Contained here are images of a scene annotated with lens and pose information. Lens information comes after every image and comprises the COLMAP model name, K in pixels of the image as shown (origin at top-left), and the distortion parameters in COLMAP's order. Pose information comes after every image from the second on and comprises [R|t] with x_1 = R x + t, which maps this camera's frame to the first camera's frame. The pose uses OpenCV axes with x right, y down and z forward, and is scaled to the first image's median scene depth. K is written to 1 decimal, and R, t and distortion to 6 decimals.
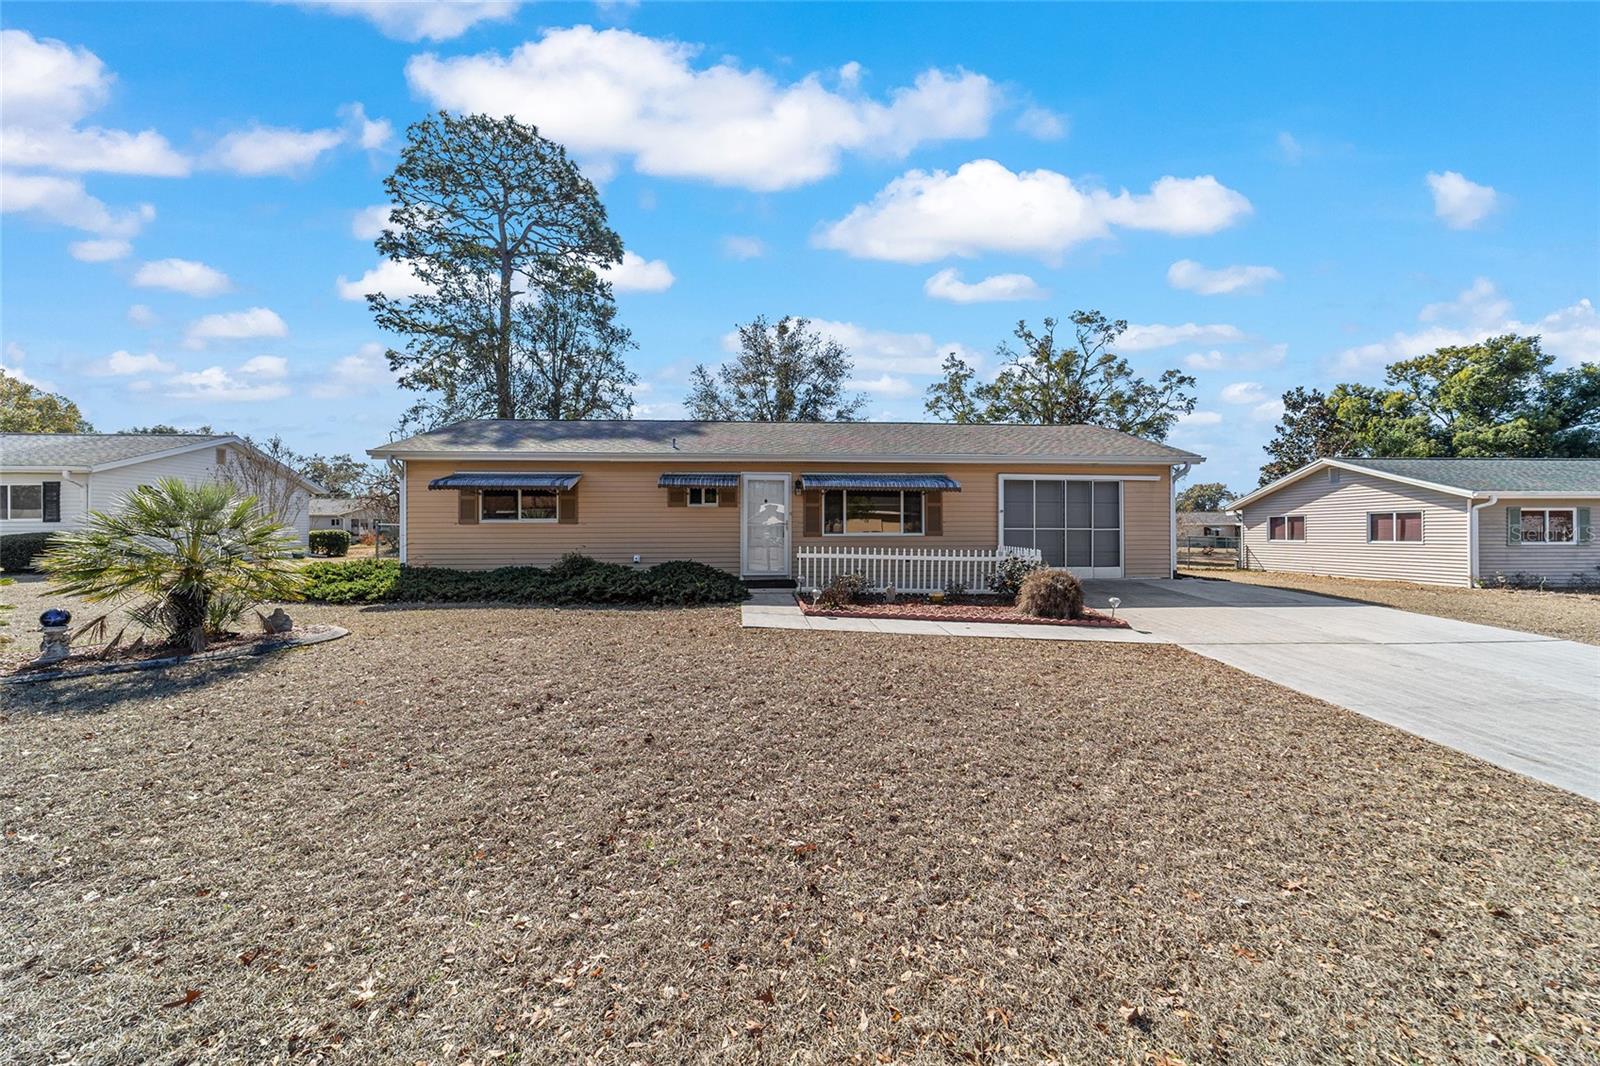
lens RADIAL K [[609.0, 0, 806.0], [0, 609.0, 529.1], [0, 0, 1]] dist [-0.017184, 0.008581]
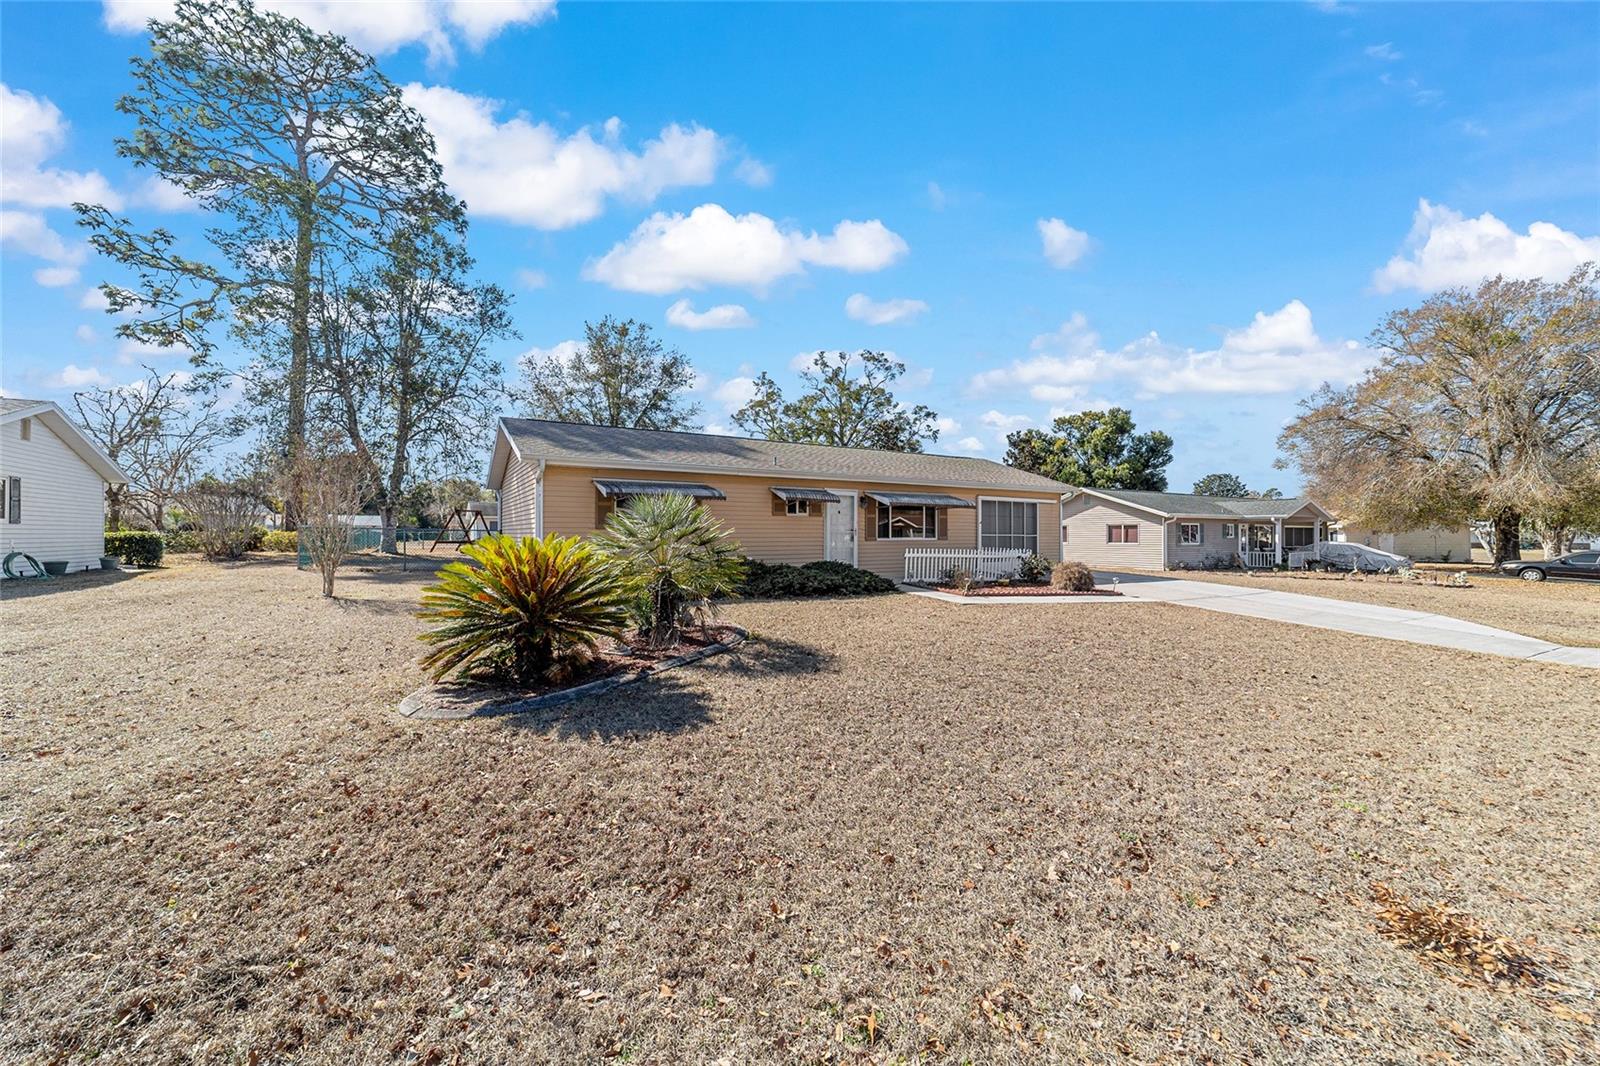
lens RADIAL K [[609.0, 0, 806.0], [0, 609.0, 529.1], [0, 0, 1]] dist [-0.017184, 0.008581]
pose [[0.896358, 0.007605, 0.443266, -0.294326], [-0.006347, 0.999971, -0.004321, -0.002462], [-0.443286, 0.001060, 0.896380, -0.034678]]
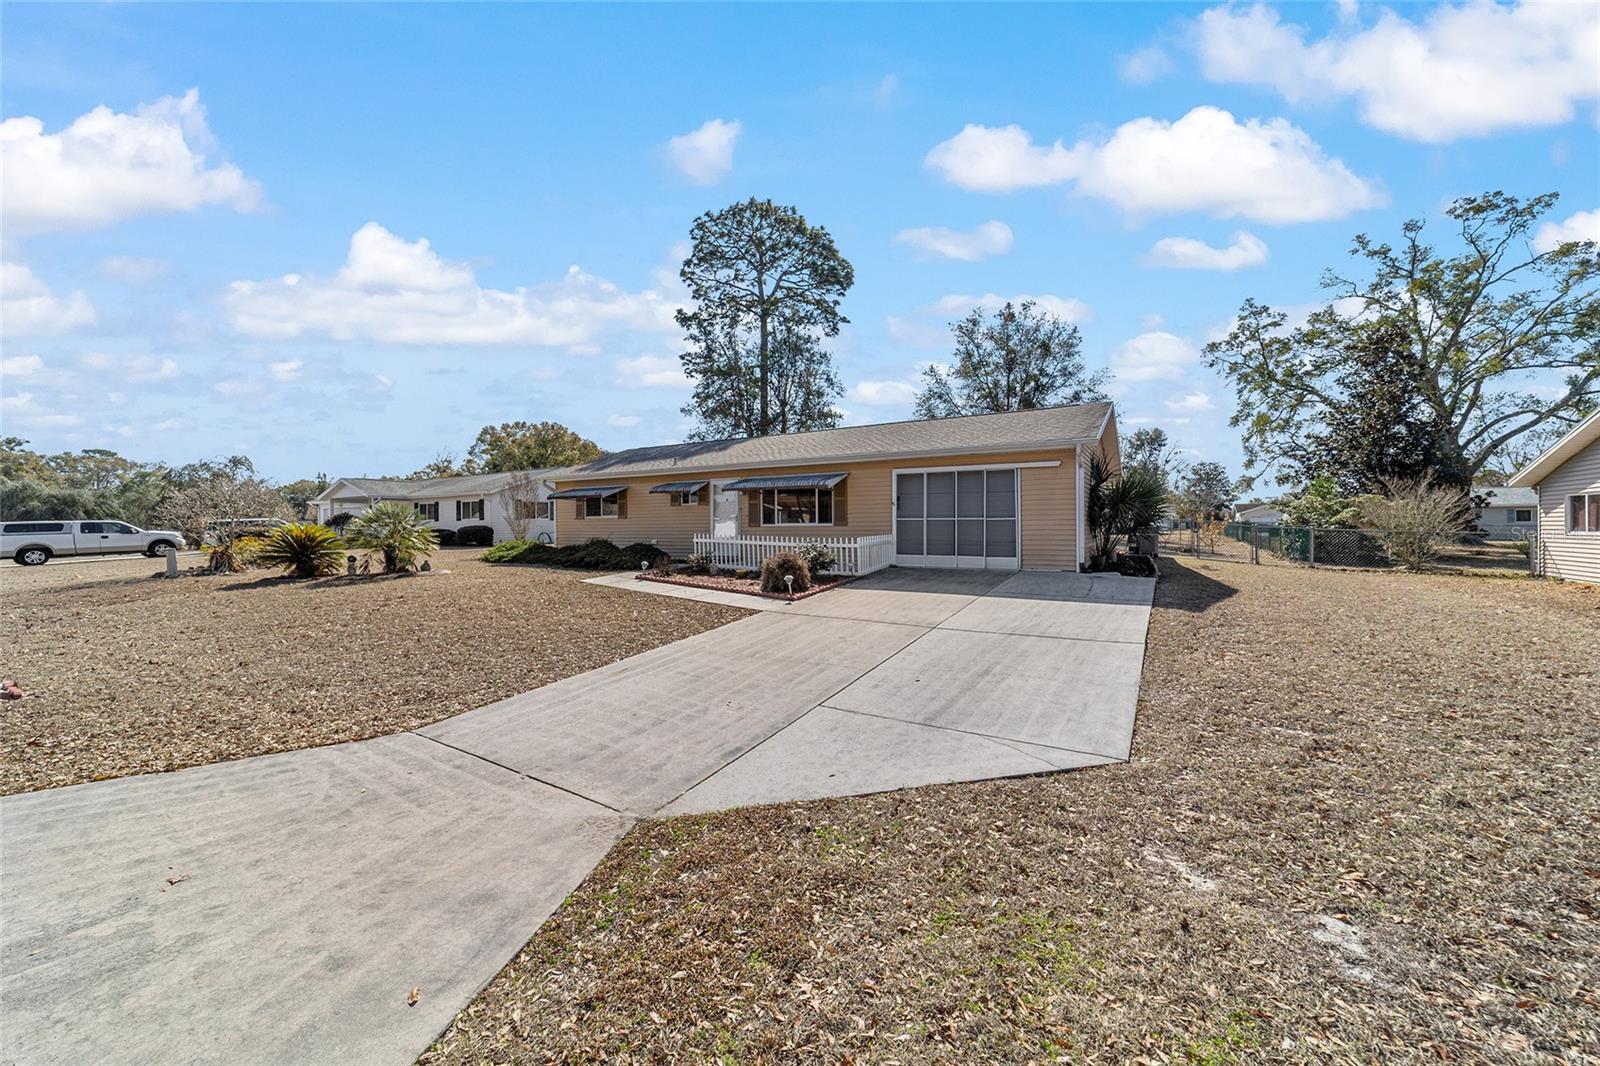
lens RADIAL K [[609.0, 0, 806.0], [0, 609.0, 529.1], [0, 0, 1]] dist [-0.017184, 0.008581]
pose [[0.818082, 0.000900, -0.575101, 0.366384], [0.007769, 0.999890, 0.012616, 0.000898], [0.575050, -0.014789, 0.817985, 0.004939]]
